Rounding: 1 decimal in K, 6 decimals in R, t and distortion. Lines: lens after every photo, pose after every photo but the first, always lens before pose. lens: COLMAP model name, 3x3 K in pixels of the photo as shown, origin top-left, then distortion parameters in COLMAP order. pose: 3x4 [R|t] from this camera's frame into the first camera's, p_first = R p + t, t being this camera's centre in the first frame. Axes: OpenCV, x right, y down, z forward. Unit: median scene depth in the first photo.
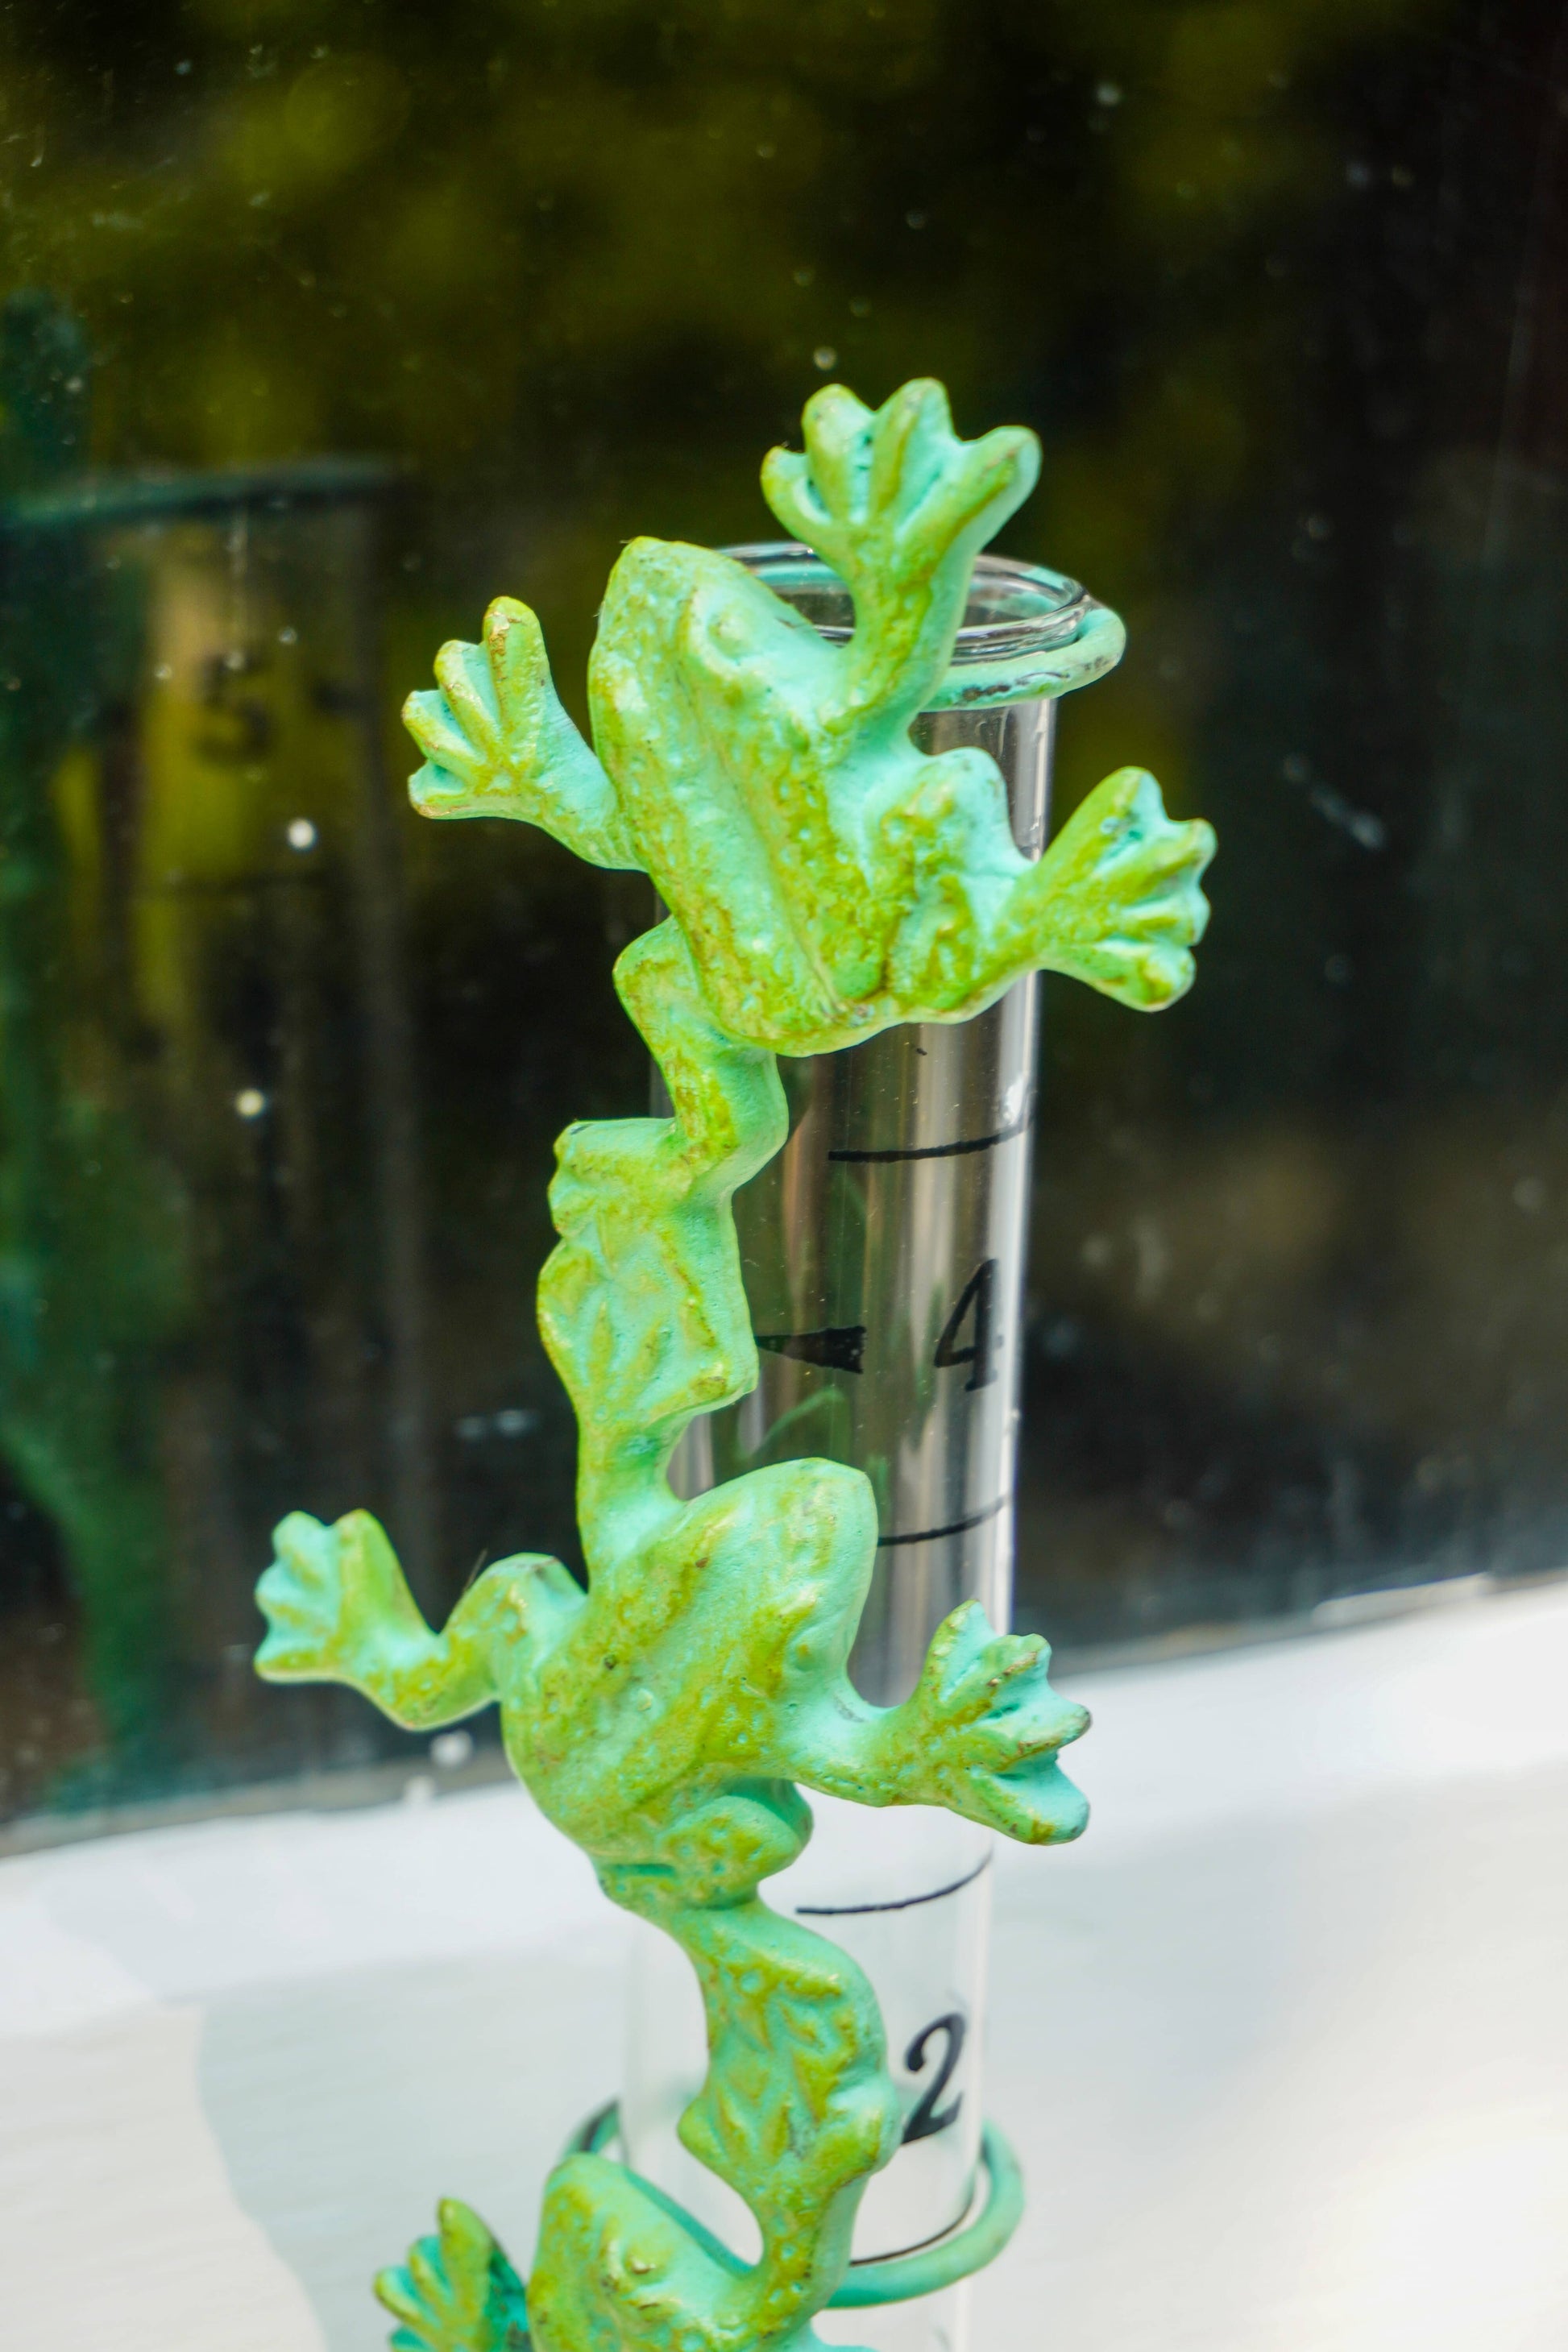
lens RADIAL K [[5313.4, 0, 804.4], [0, 5313.4, 1163.4], [0, 0, 1]] dist [0.001349, 0.000000]
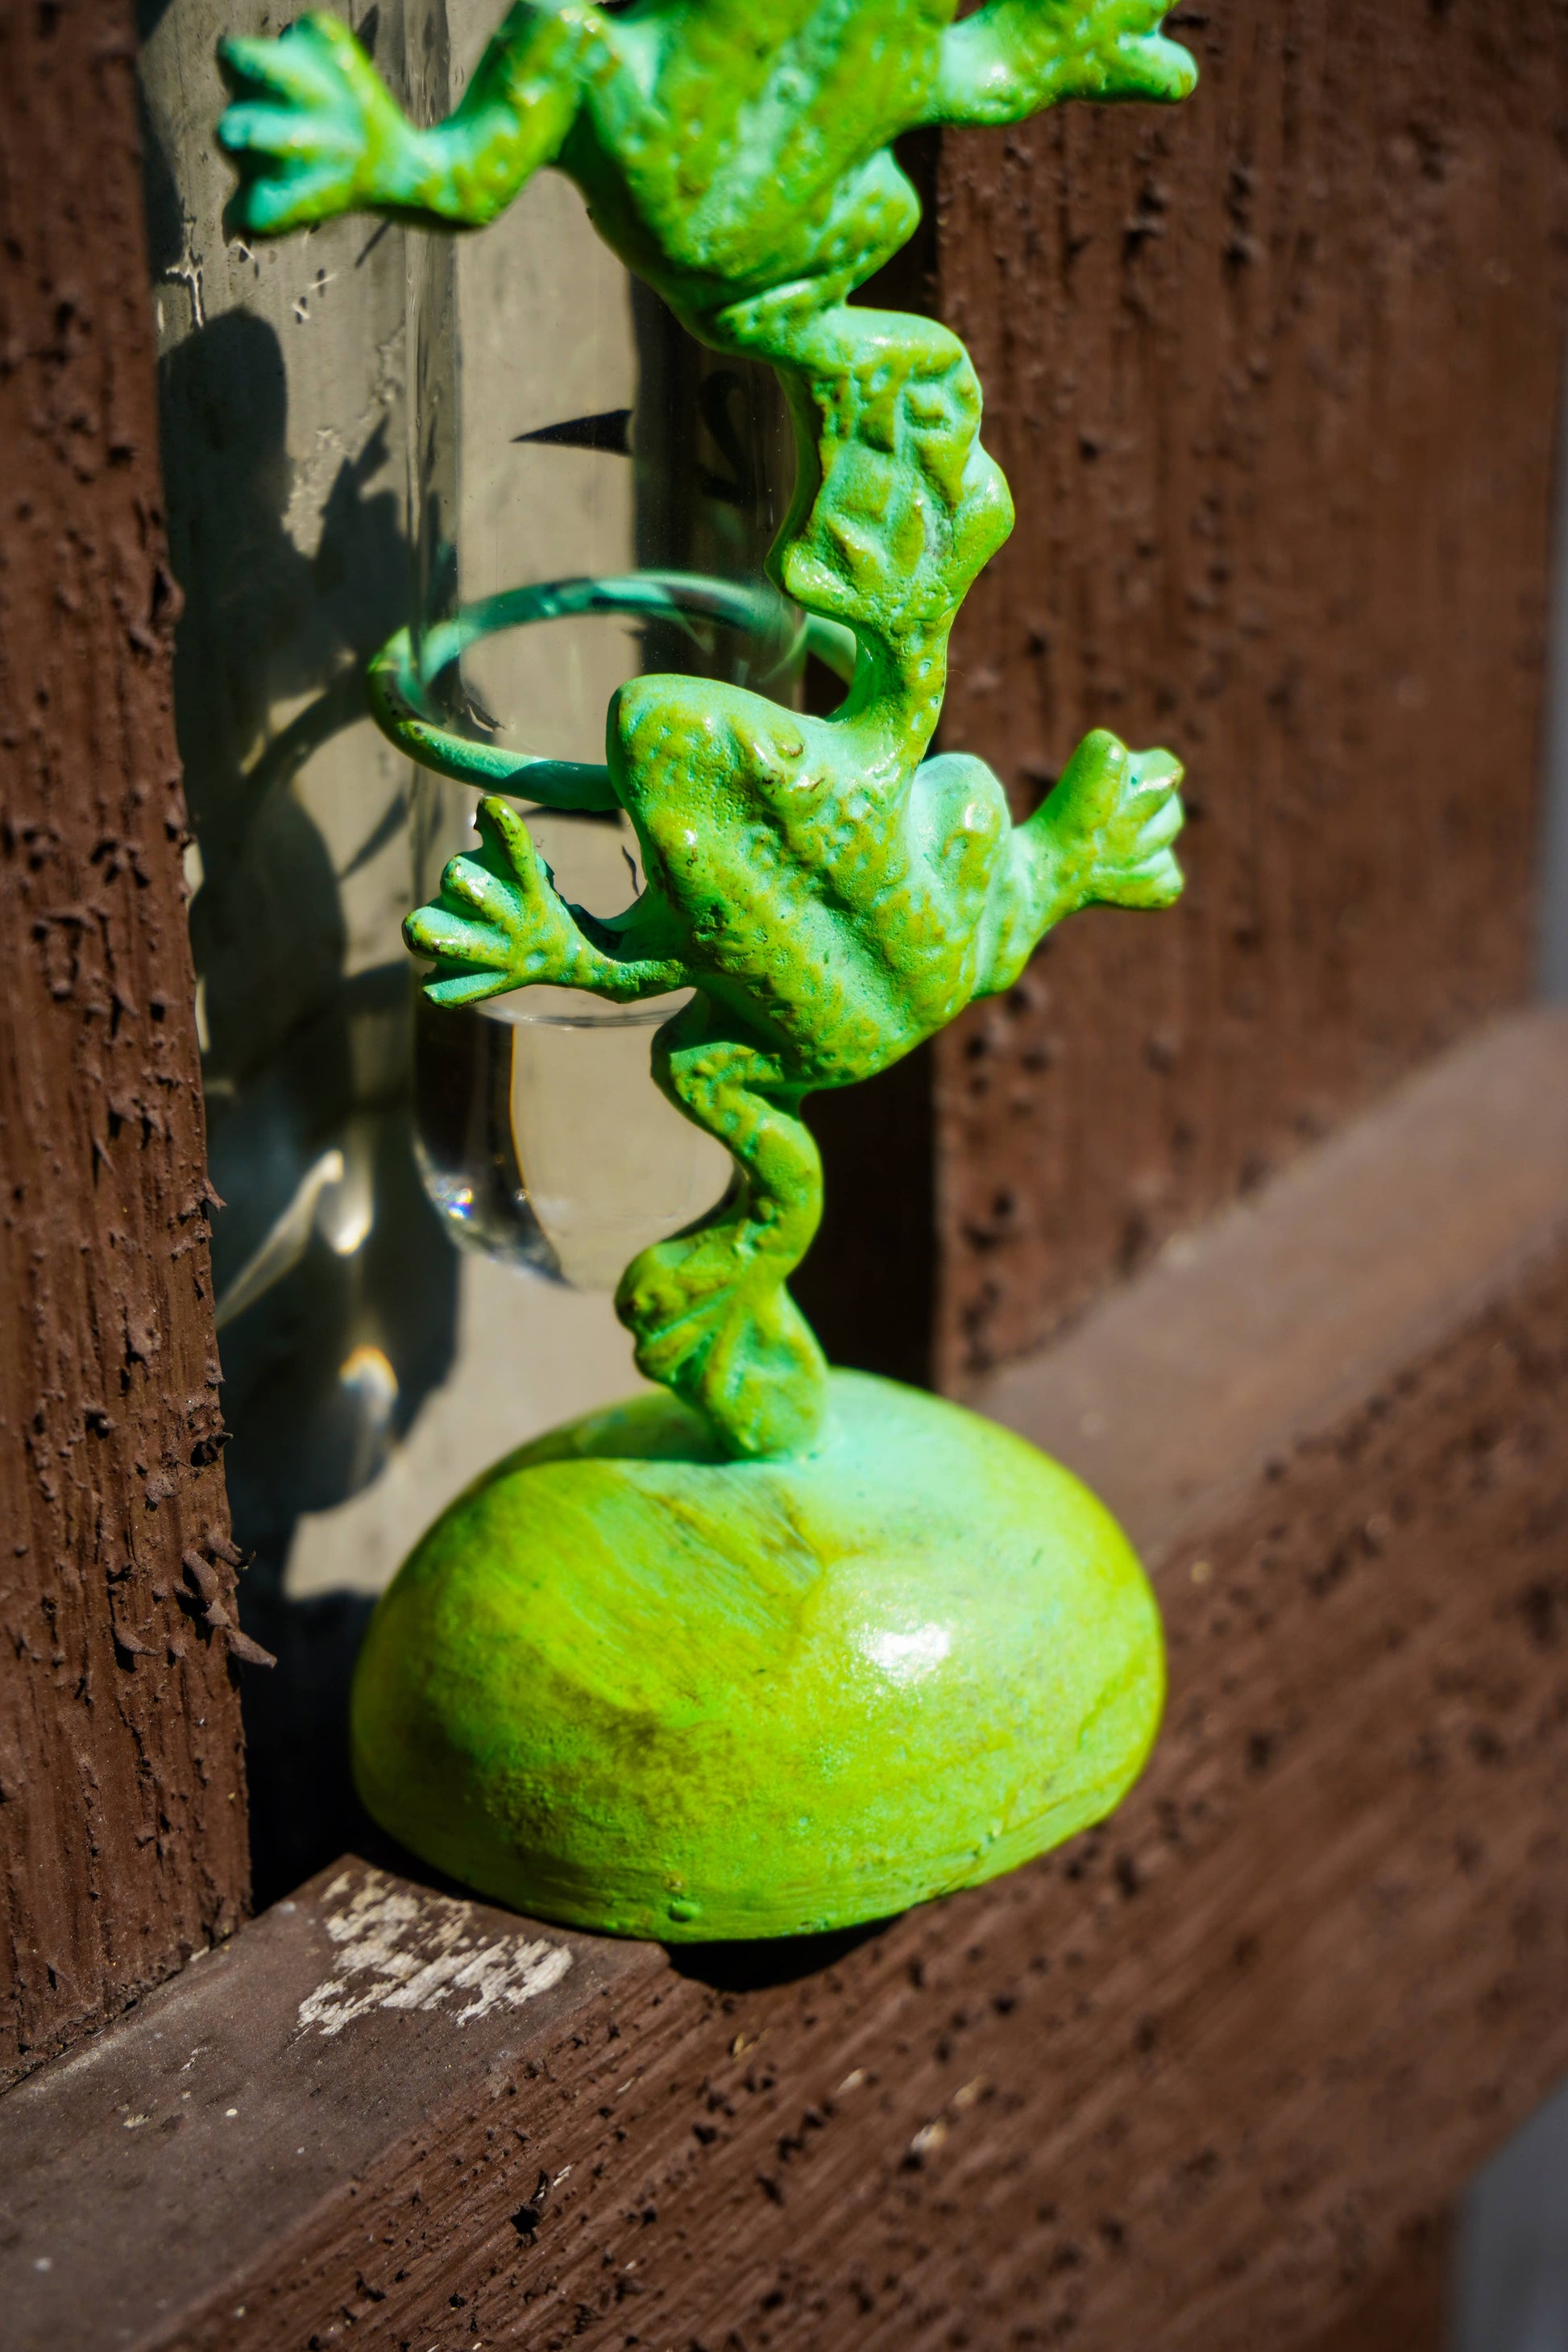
lens RADIAL K [[5313.4, 0, 832.4], [0, 5313.4, 1166.2], [0, 0, 1]] dist [0.001349, 0.000000]
pose [[0.621805, -0.390930, 0.678625, -0.708410], [0.247276, 0.920183, 0.303510, 0.001479], [-0.743111, -0.020916, 0.668842, 0.417230]]
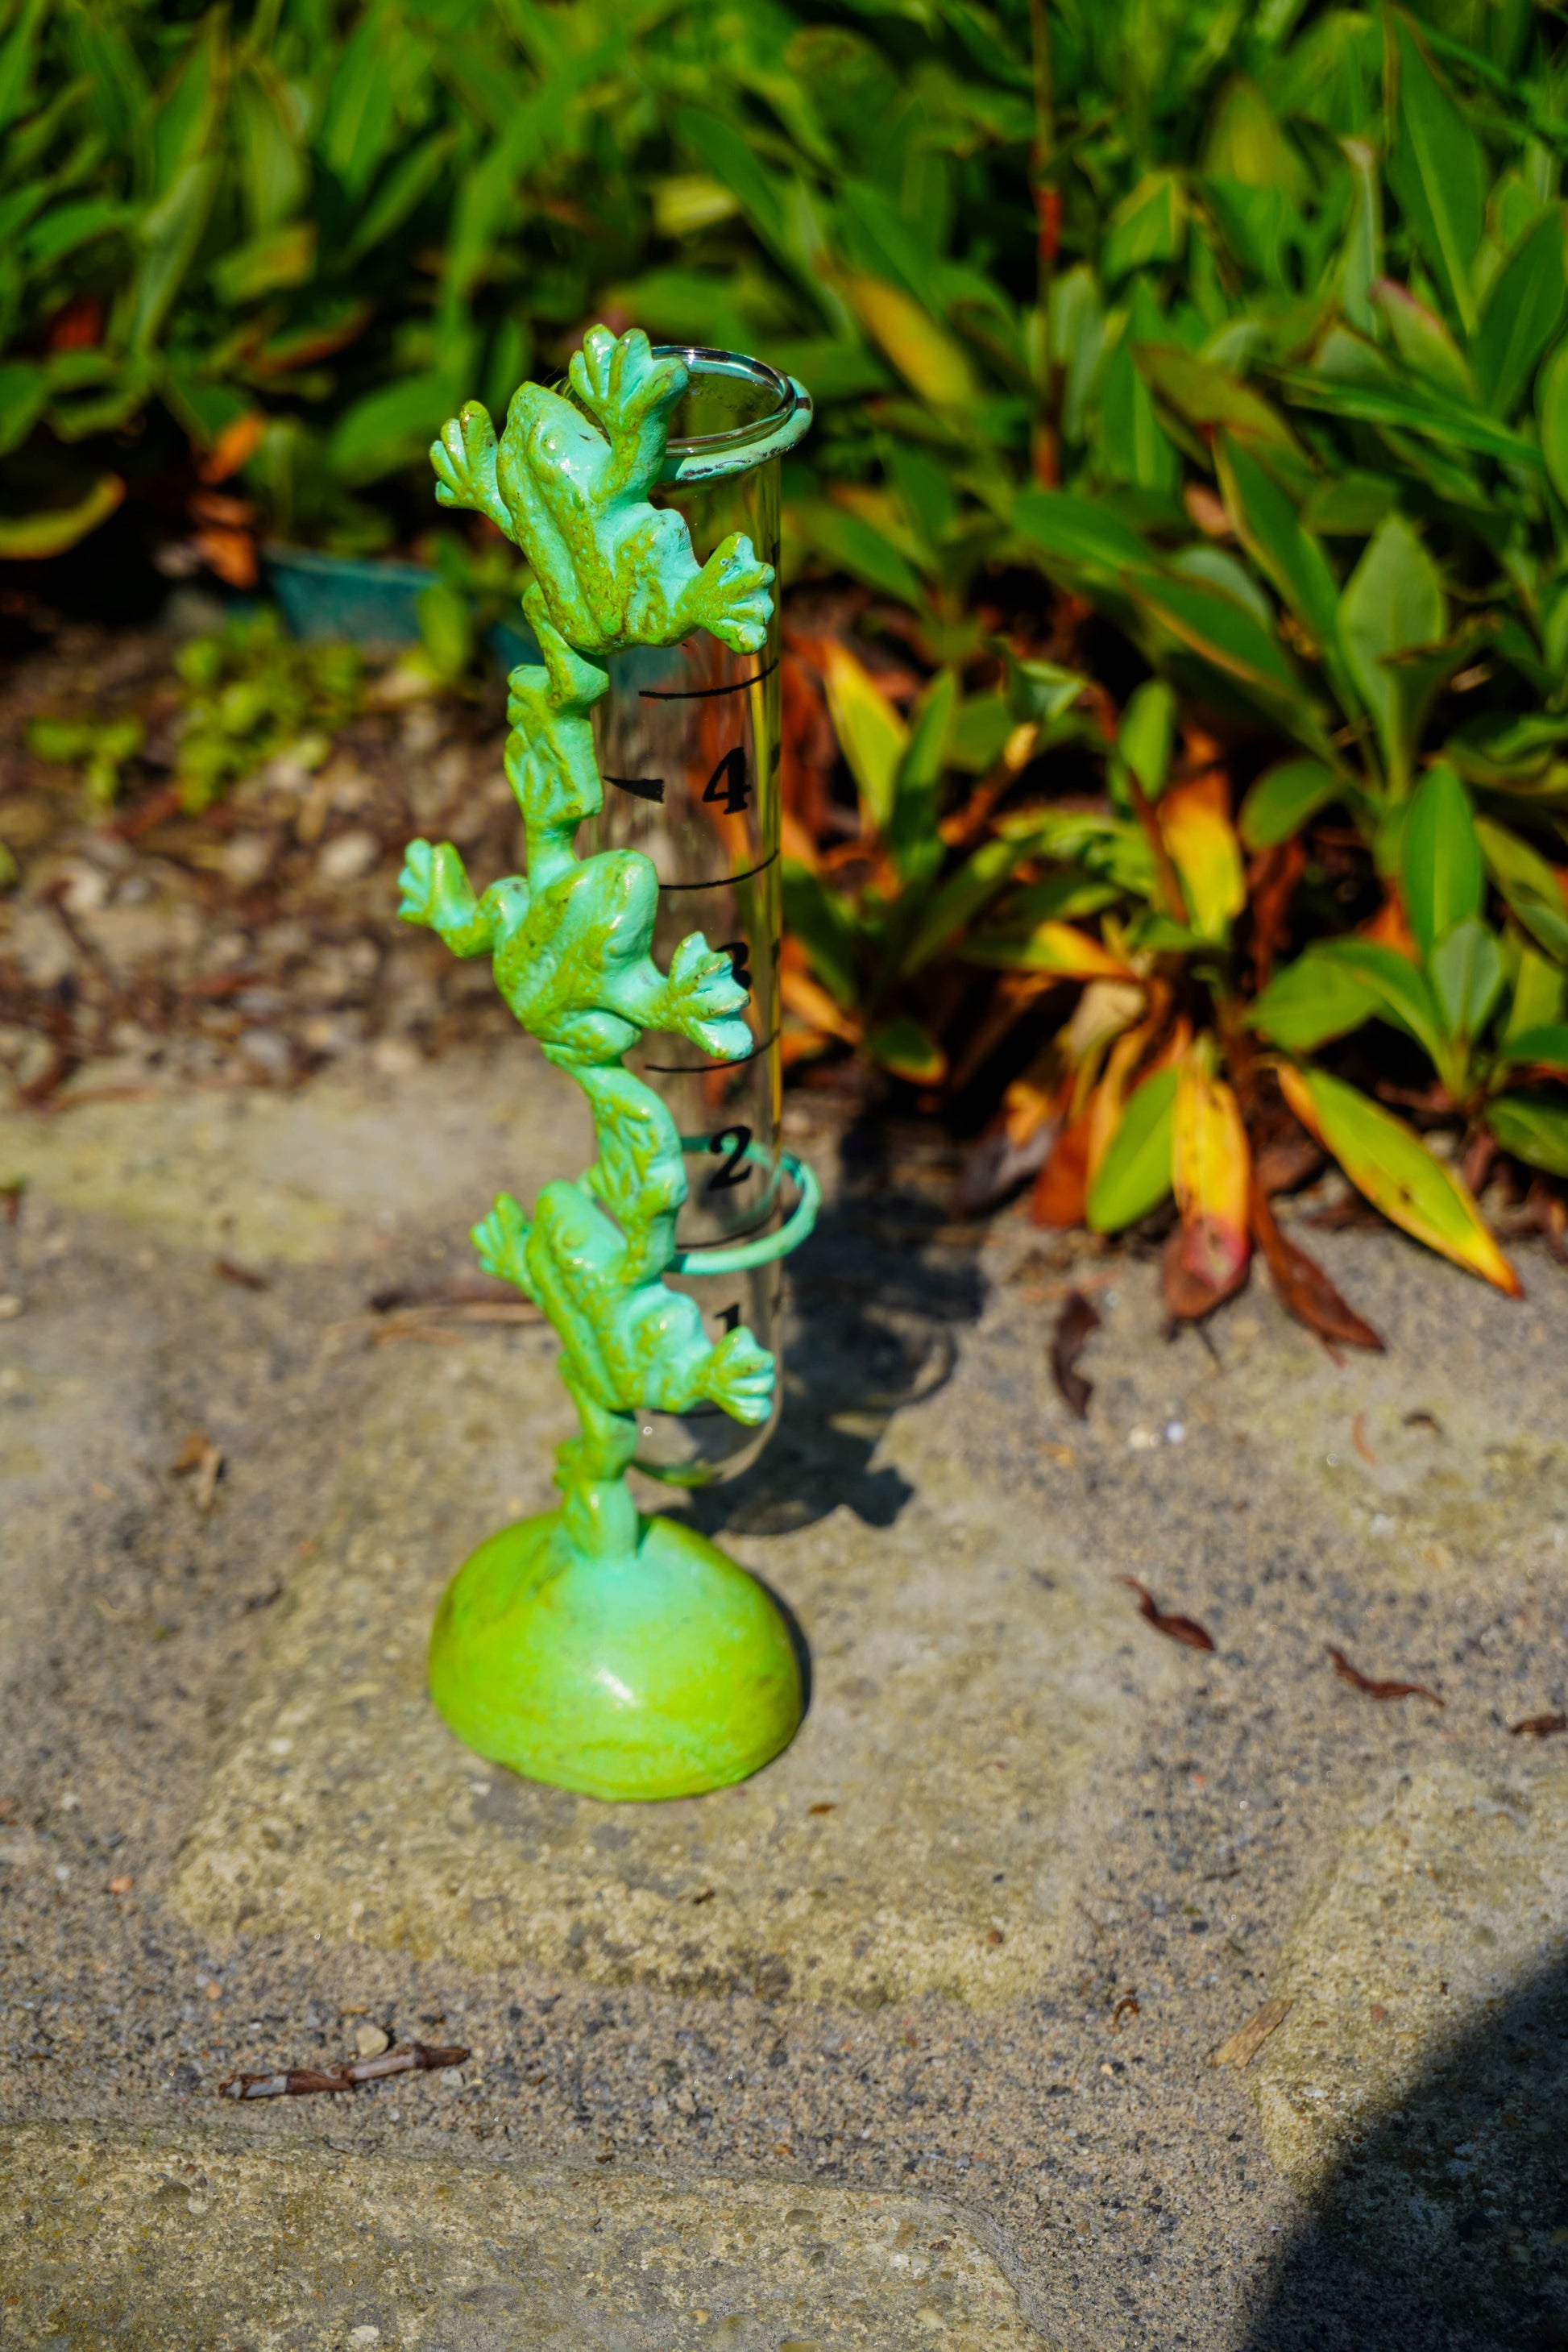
lens RADIAL K [[5313.4, 0, 782.6], [0, 5313.4, 1183.6], [0, 0, 1]] dist [0.001349, 0.000000]
pose [[0.955981, 0.103463, -0.274584, 0.607985], [-0.037141, 0.970914, 0.236530, -0.290030], [0.291069, -0.215919, 0.932018, -0.820463]]
